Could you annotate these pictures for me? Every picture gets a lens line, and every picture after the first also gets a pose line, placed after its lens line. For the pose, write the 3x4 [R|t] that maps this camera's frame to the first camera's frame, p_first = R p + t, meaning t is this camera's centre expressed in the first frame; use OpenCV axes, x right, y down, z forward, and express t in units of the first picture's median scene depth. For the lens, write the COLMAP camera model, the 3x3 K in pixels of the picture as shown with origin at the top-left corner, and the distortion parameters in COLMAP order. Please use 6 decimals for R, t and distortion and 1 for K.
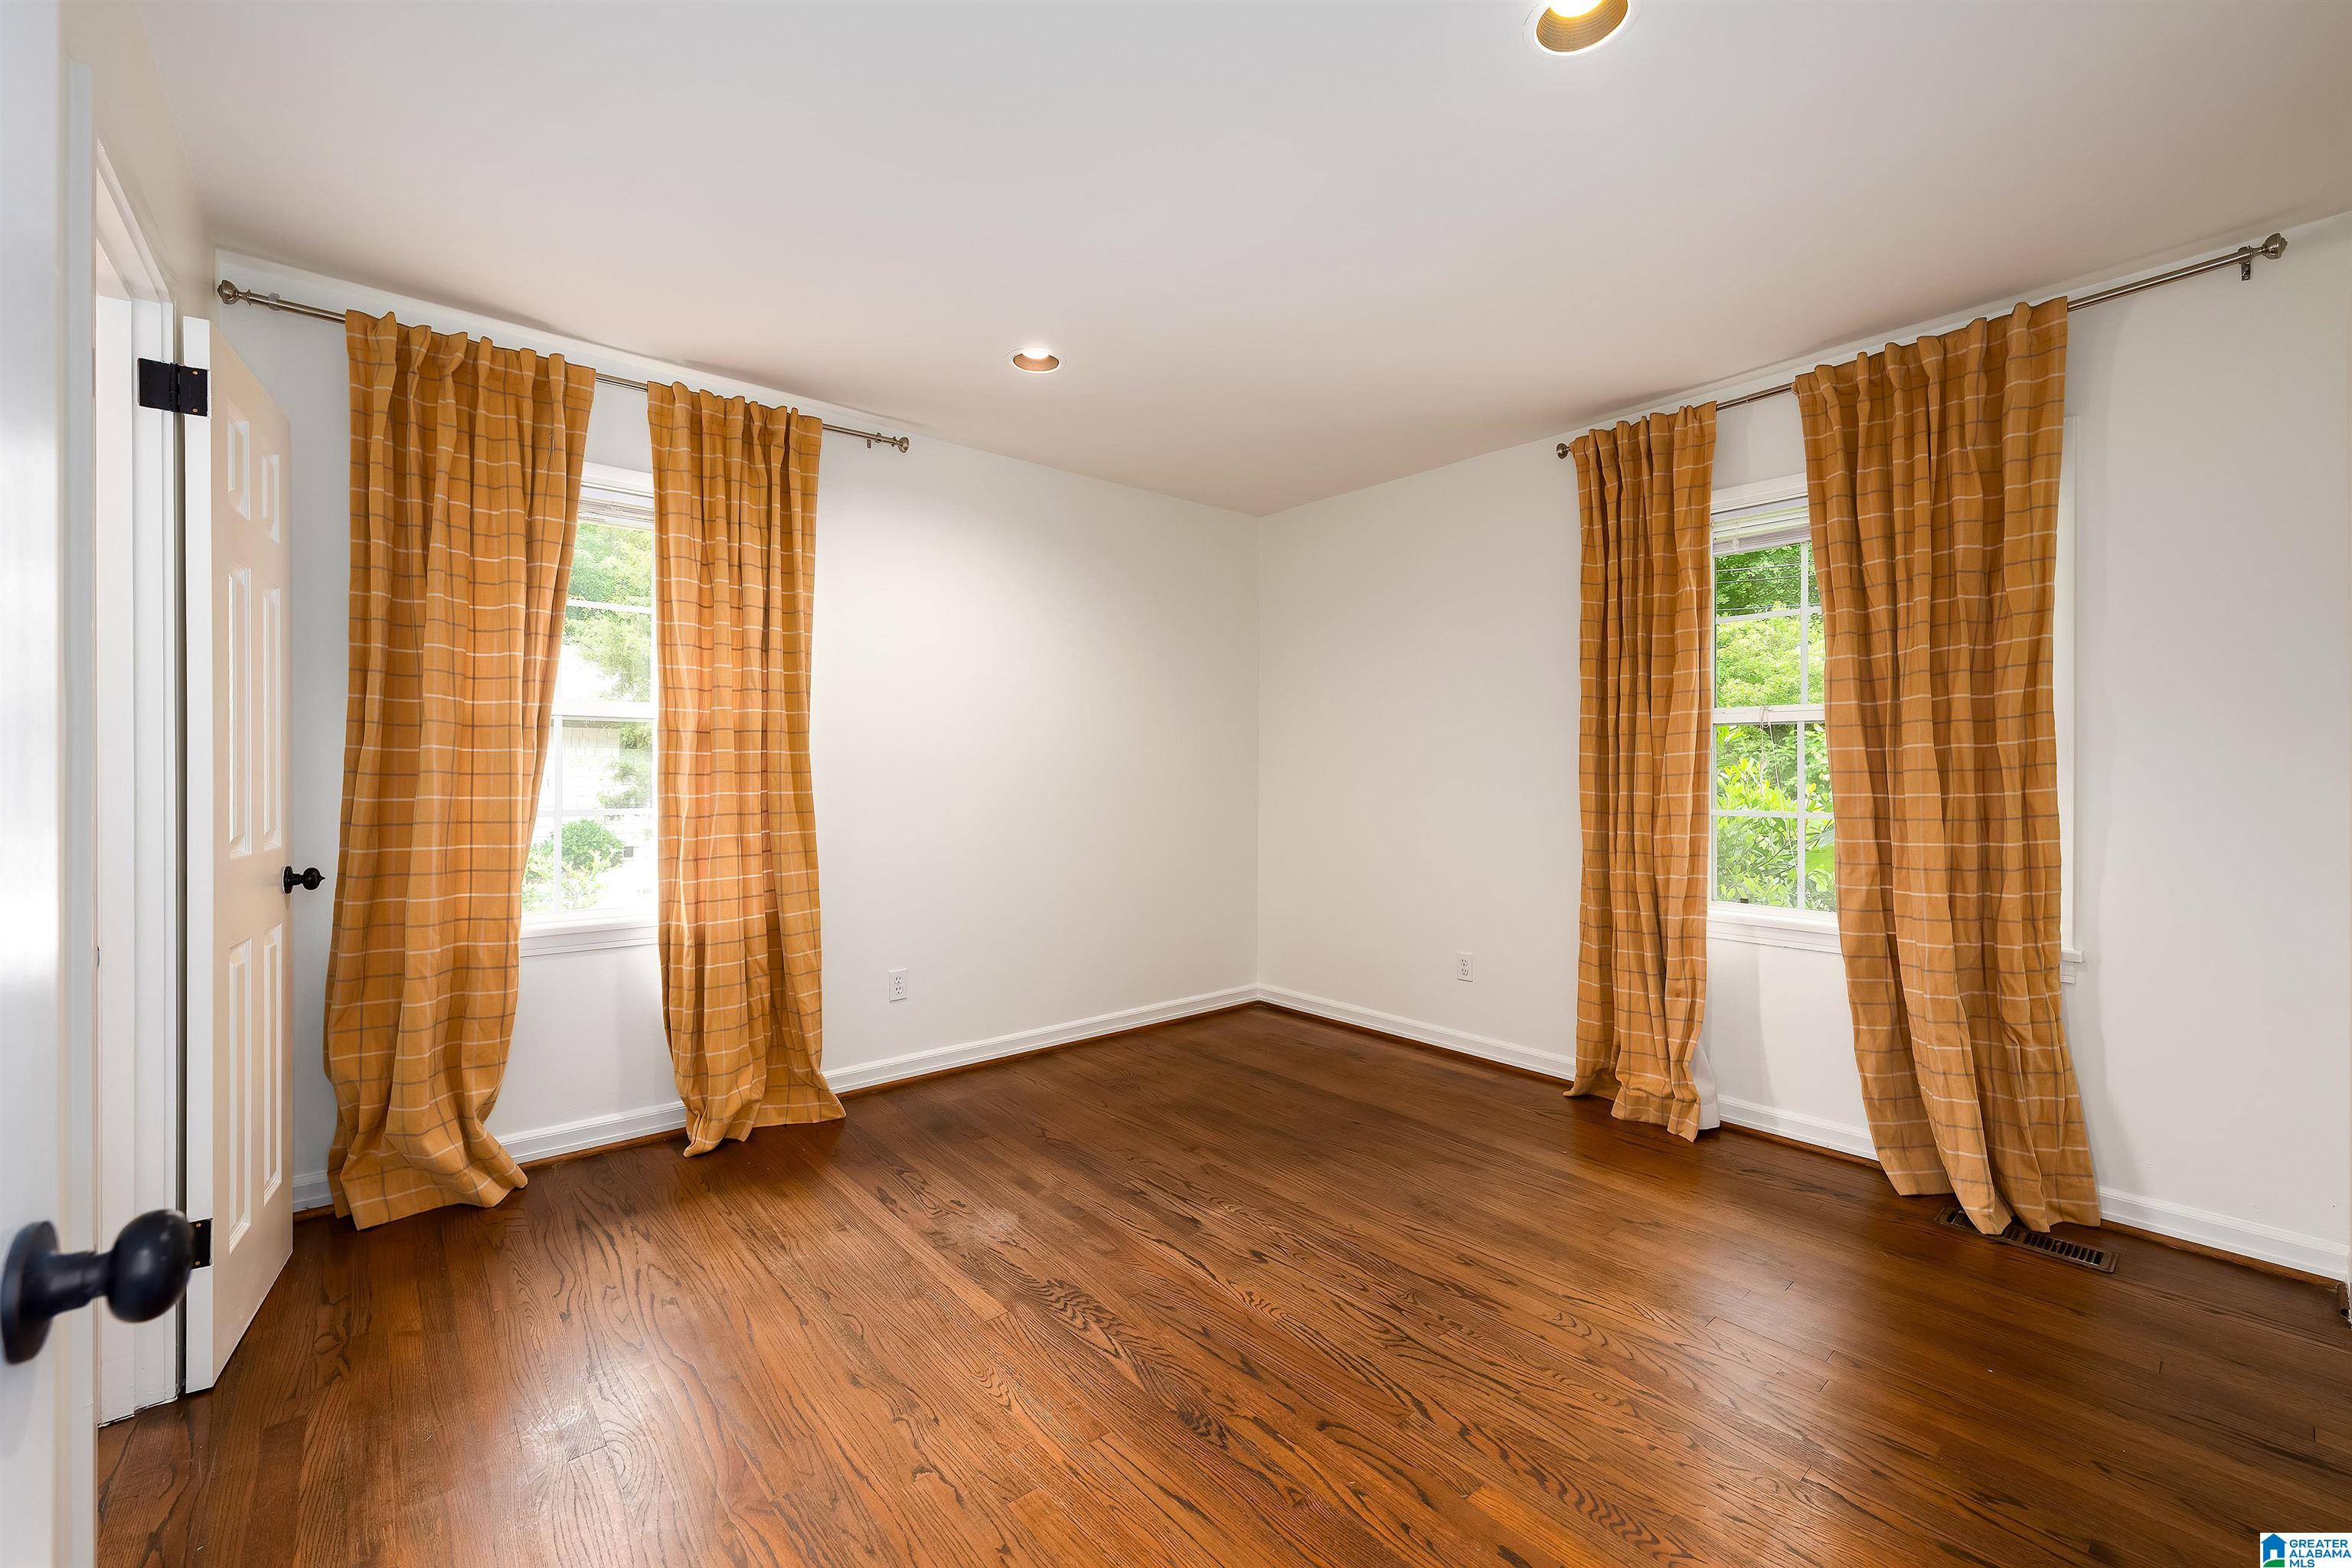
lens RADIAL K [[929.3, 0, 1187.5], [0, 929.3, 769.9], [0, 0, 1]] dist [-0.000026, -0.000075]
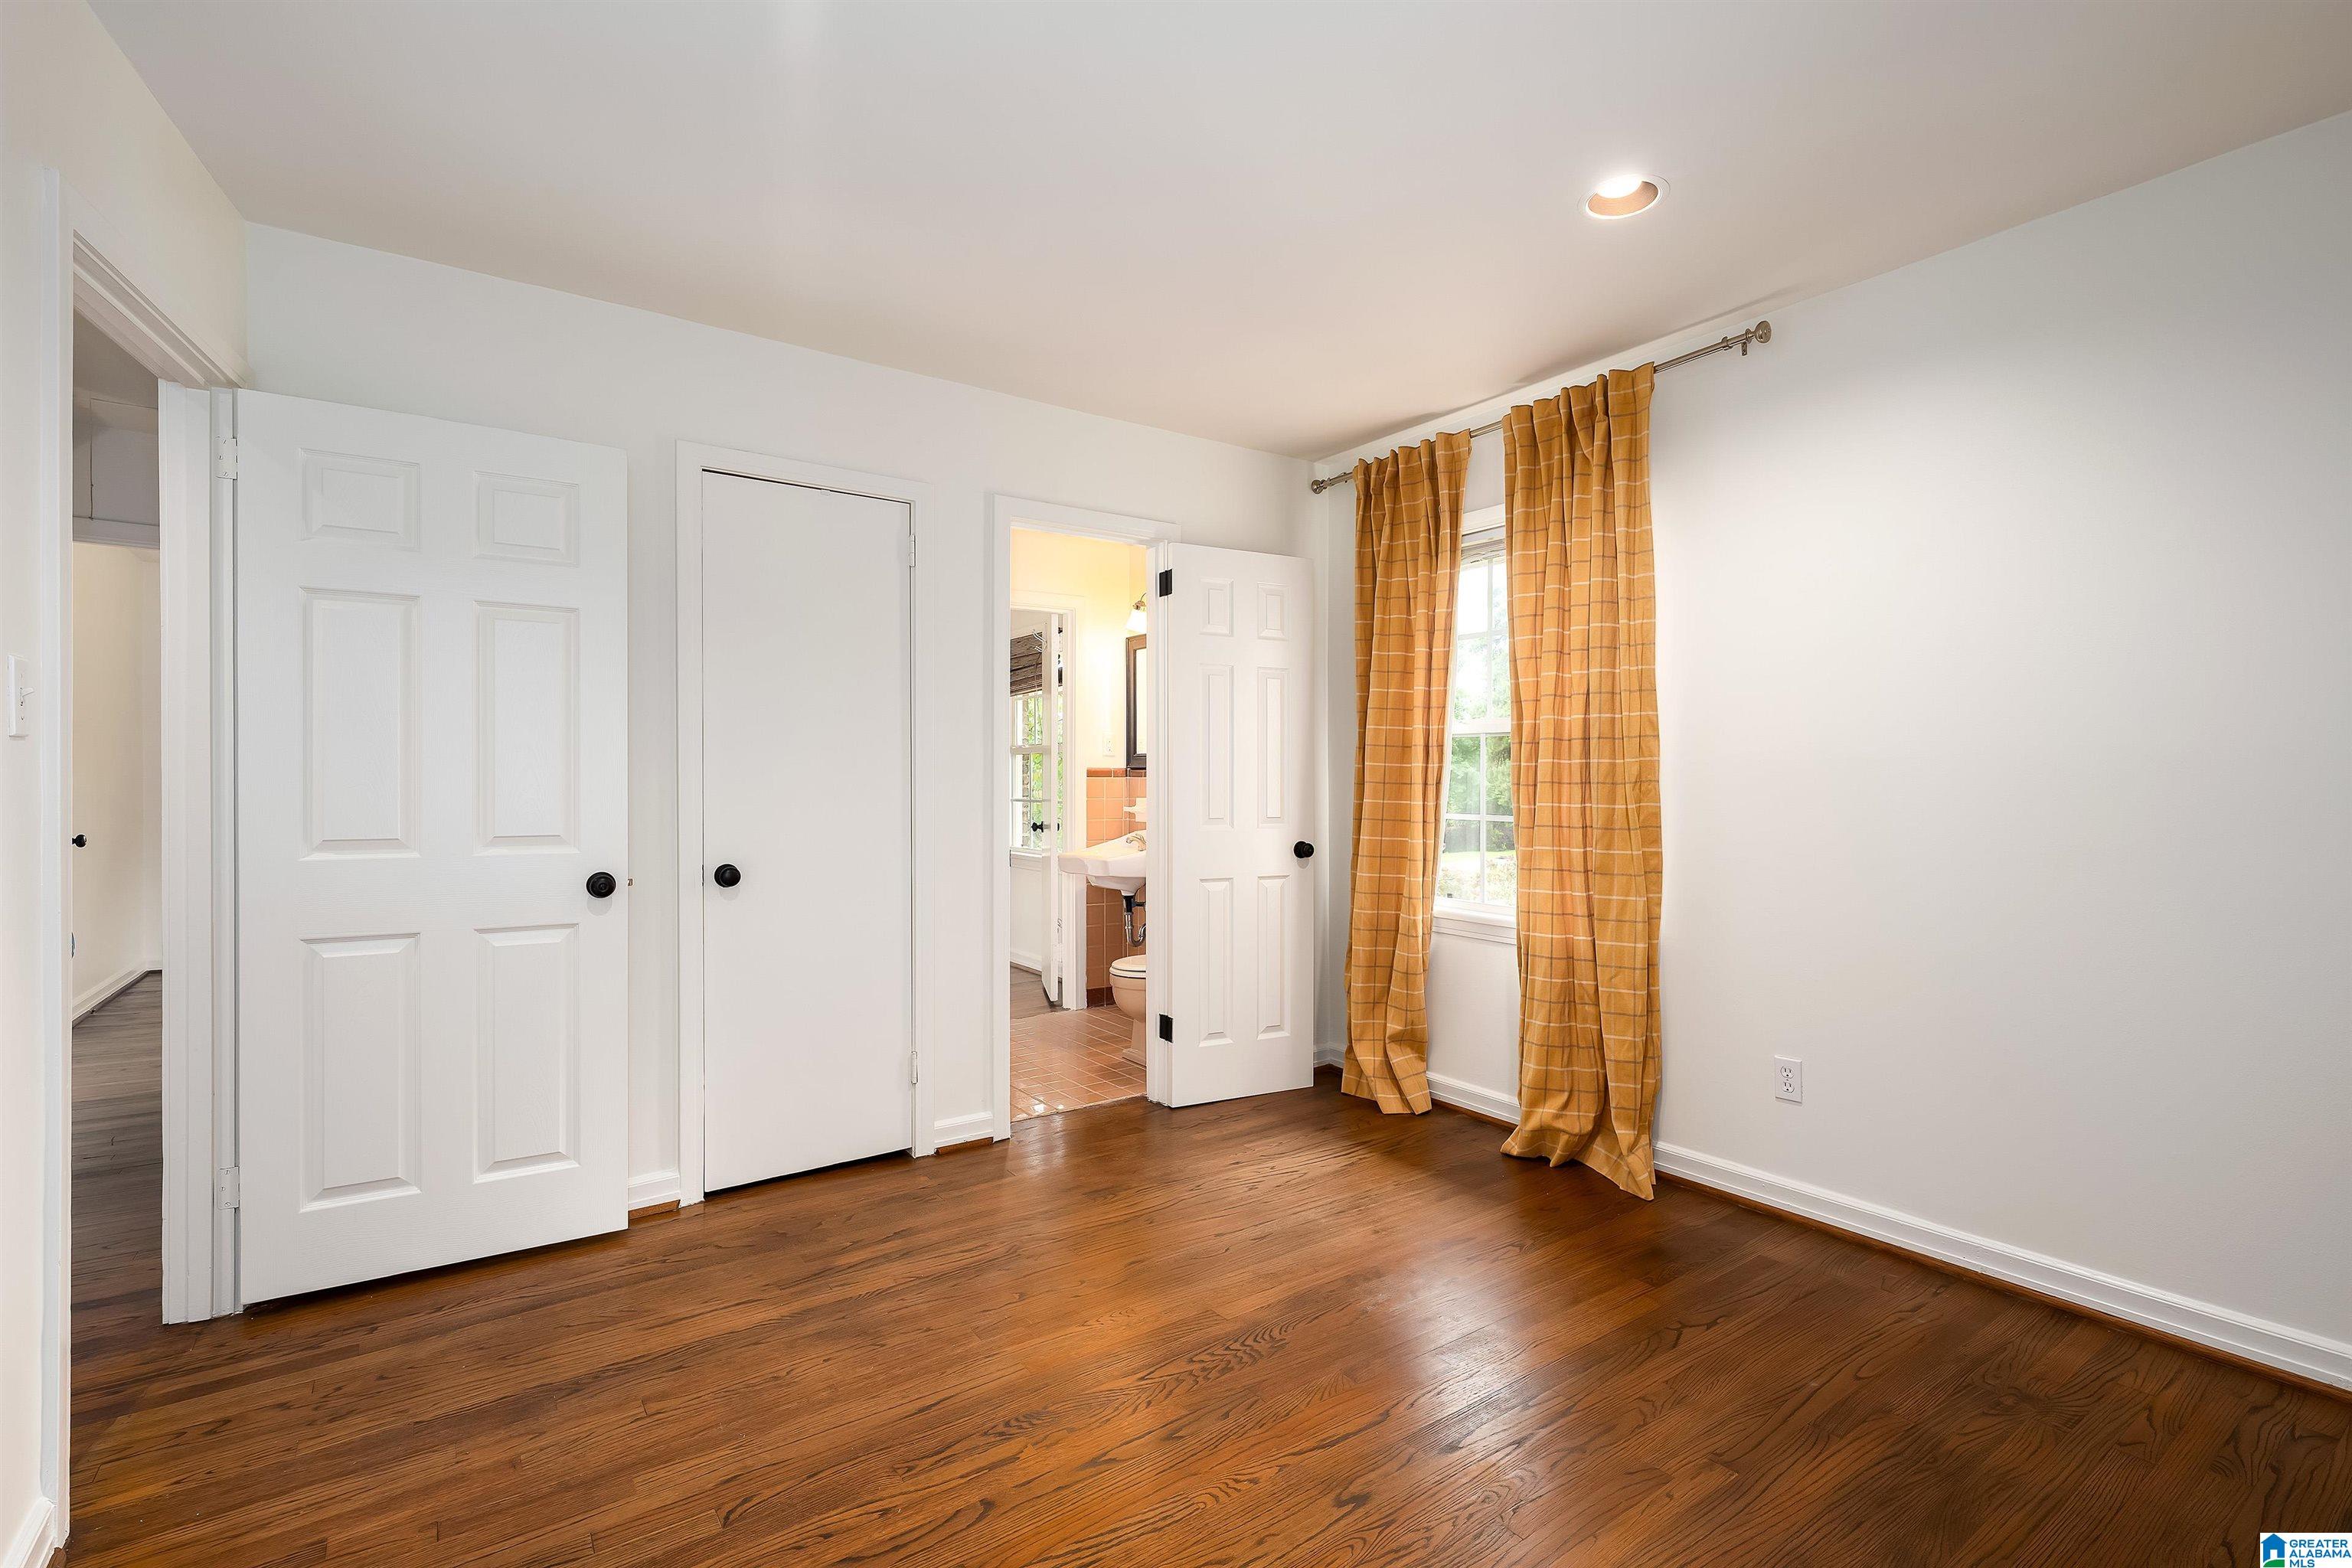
lens RADIAL K [[1058.6, 0, 1186.2], [0, 1058.6, 786.5], [0, 0, 1]] dist [0.004189, 0.000186]
pose [[-0.079271, 0.007645, -0.996824, 0.696744], [0.000758, 0.999971, 0.007609, -0.002702], [0.996853, -0.000152, -0.079274, 0.767063]]
